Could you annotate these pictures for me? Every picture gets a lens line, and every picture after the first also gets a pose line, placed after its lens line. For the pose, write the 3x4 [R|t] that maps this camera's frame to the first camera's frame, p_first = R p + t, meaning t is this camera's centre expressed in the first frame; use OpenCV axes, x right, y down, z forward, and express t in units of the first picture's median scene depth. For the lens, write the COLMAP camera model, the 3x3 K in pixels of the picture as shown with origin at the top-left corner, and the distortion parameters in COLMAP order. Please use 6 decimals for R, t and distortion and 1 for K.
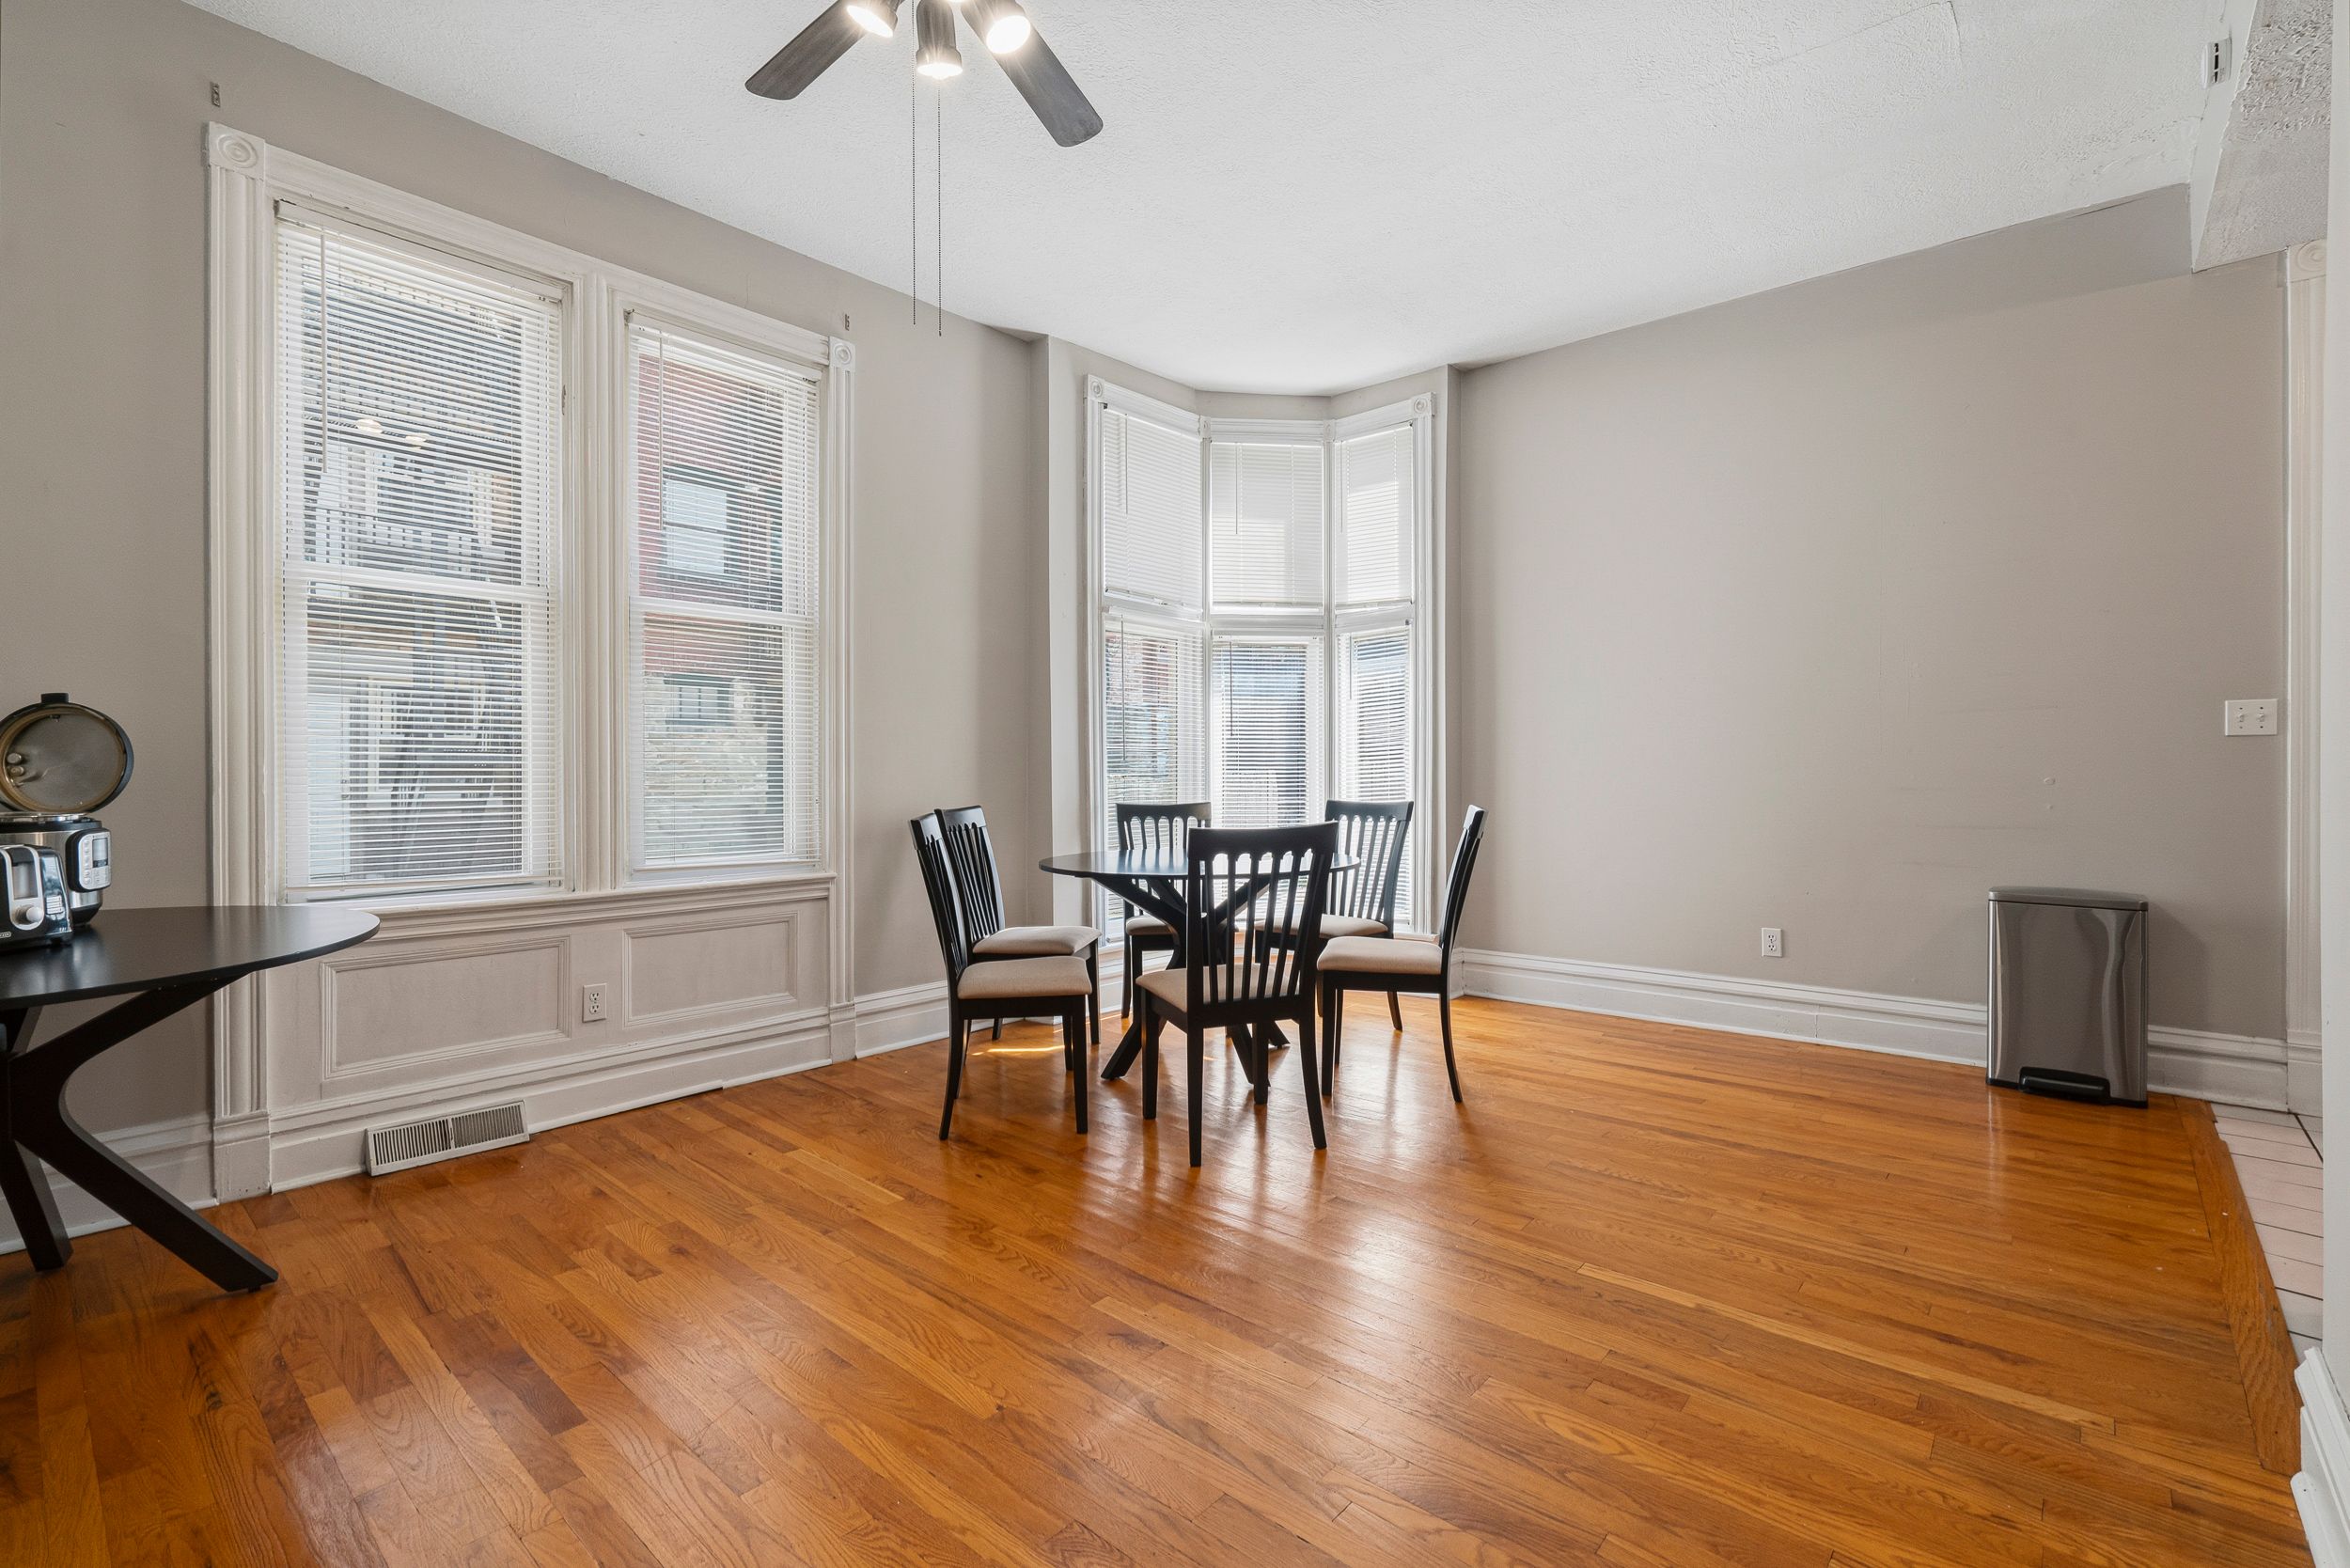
lens RADIAL K [[1070.7, 0, 1177.9], [0, 1070.7, 792.6], [0, 0, 1]] dist [-0.006695, 0.003162]
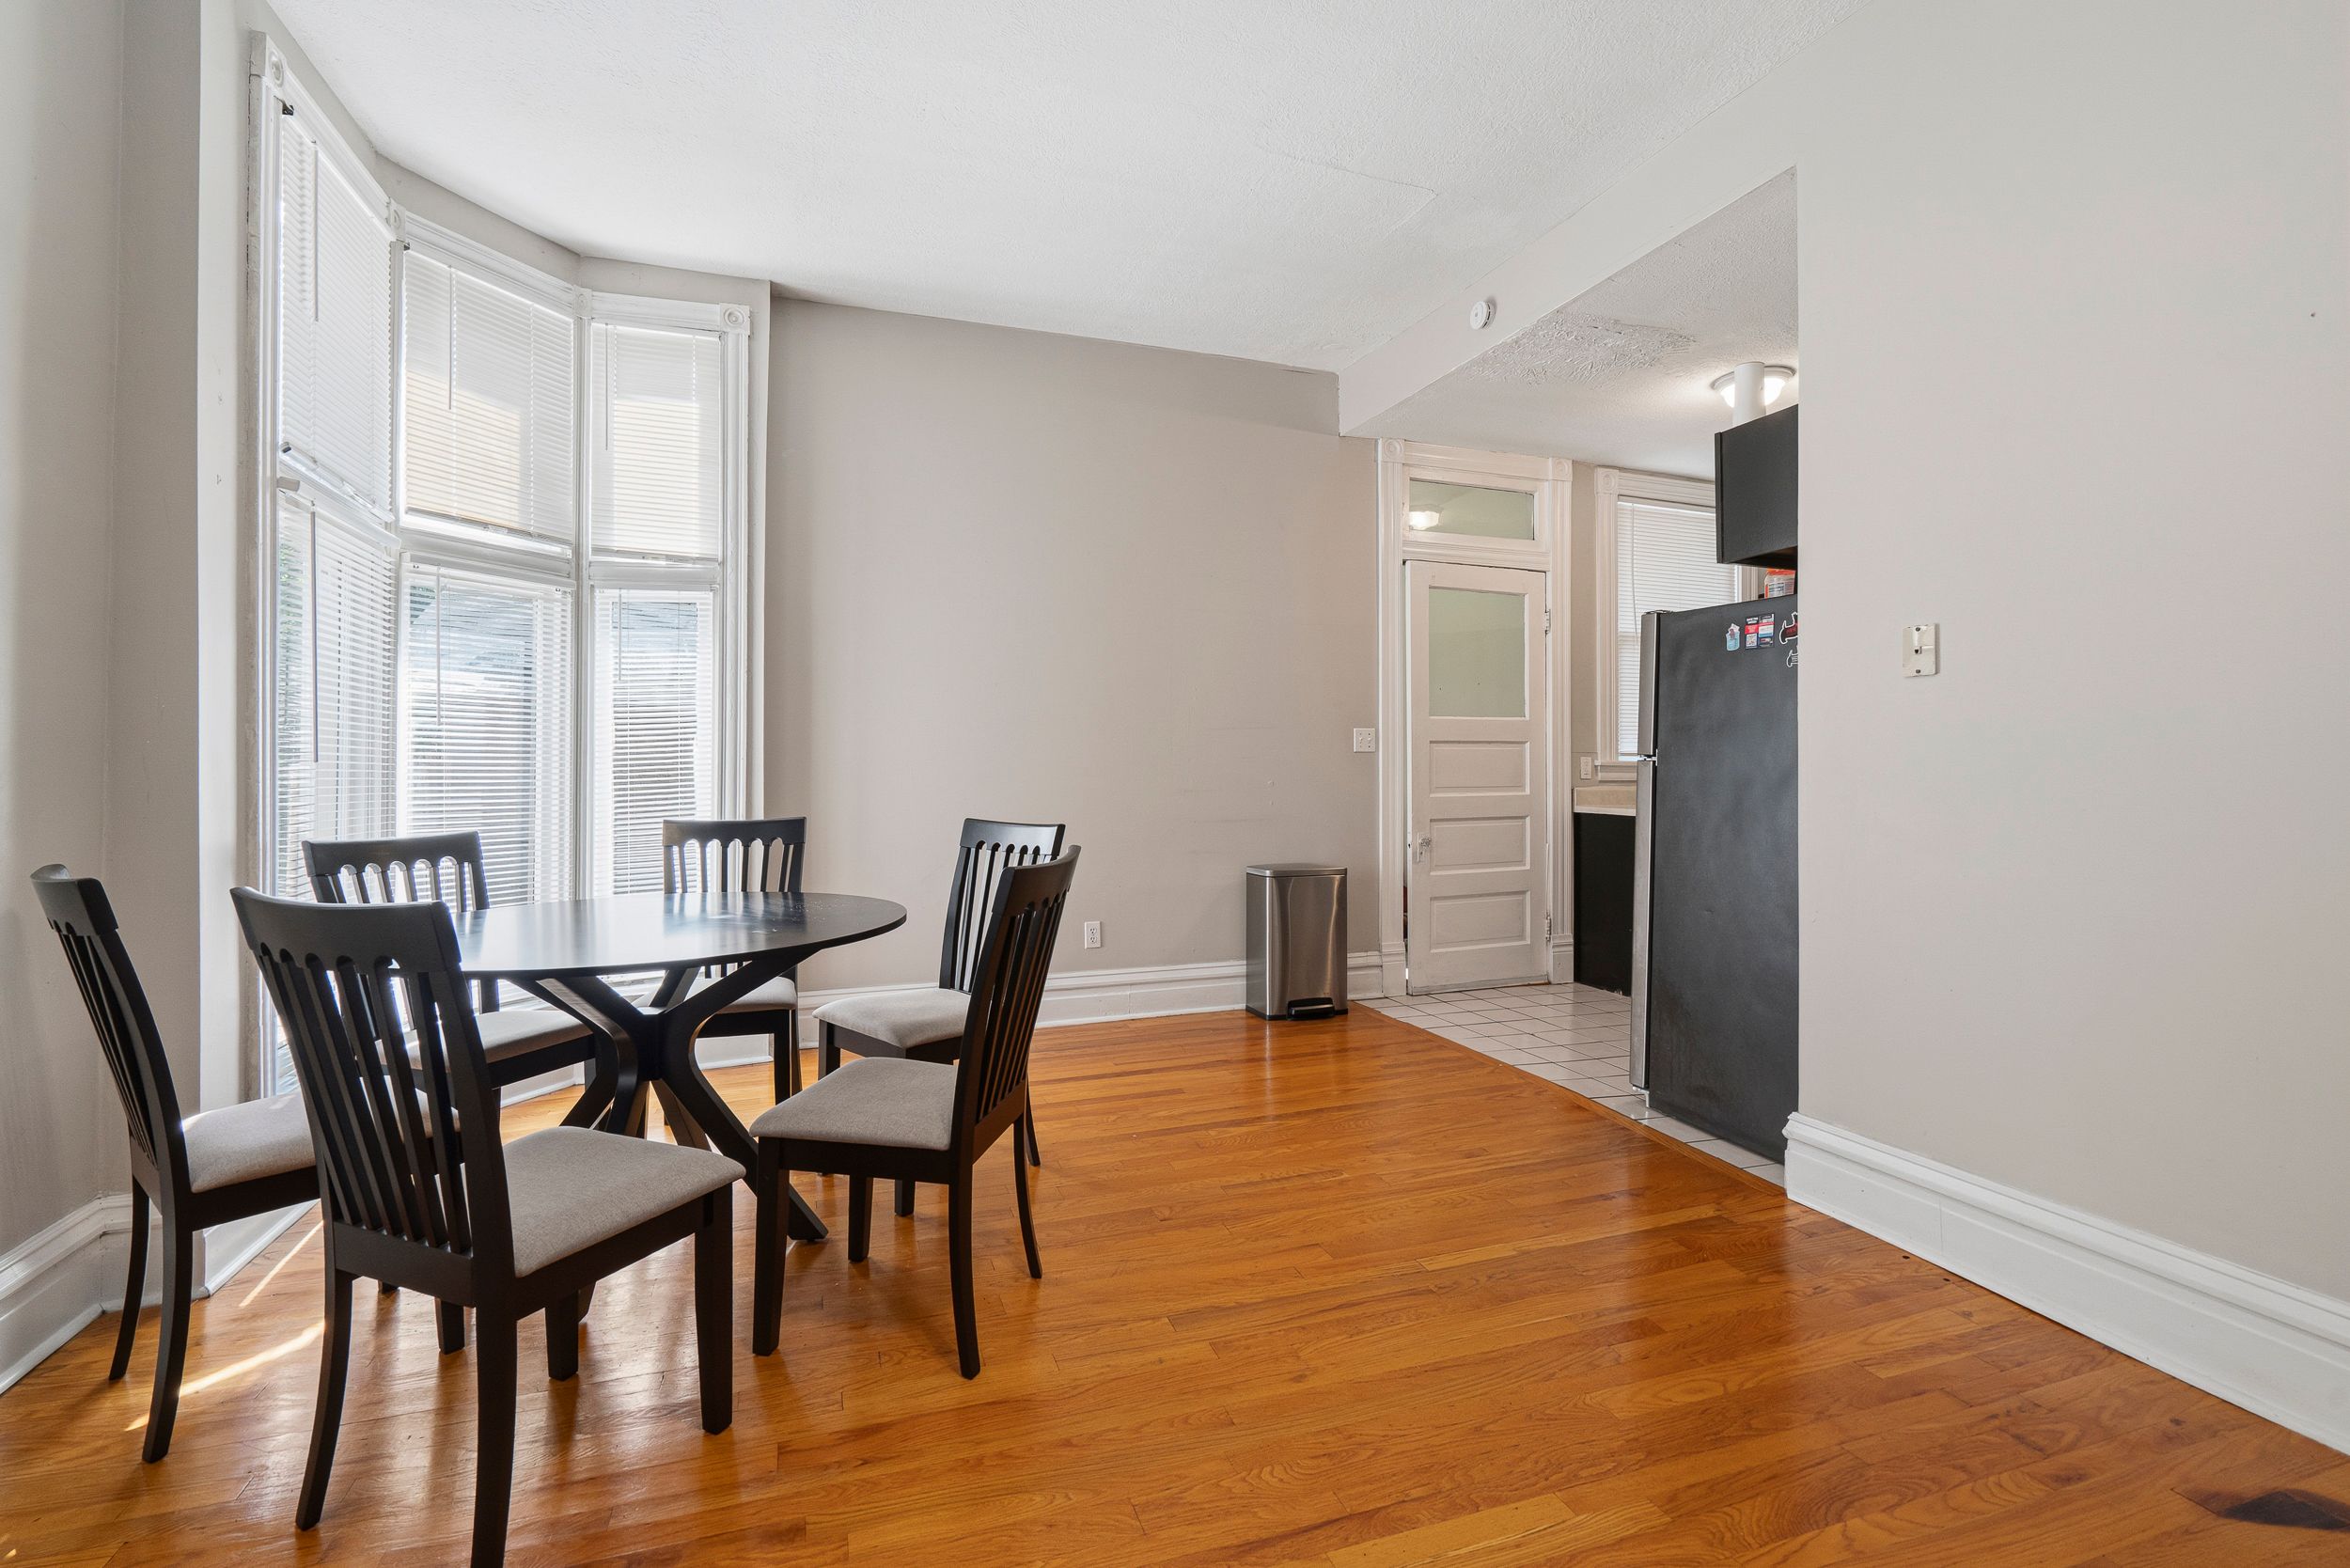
lens RADIAL K [[1070.7, 0, 1183.1], [0, 1070.7, 766.4], [0, 0, 1]] dist [-0.006695, 0.003162]
pose [[0.486988, 0.003807, 0.873401, -0.376586], [0.021688, 0.999629, -0.016450, -0.011689], [-0.873140, 0.026953, 0.486725, 0.415319]]
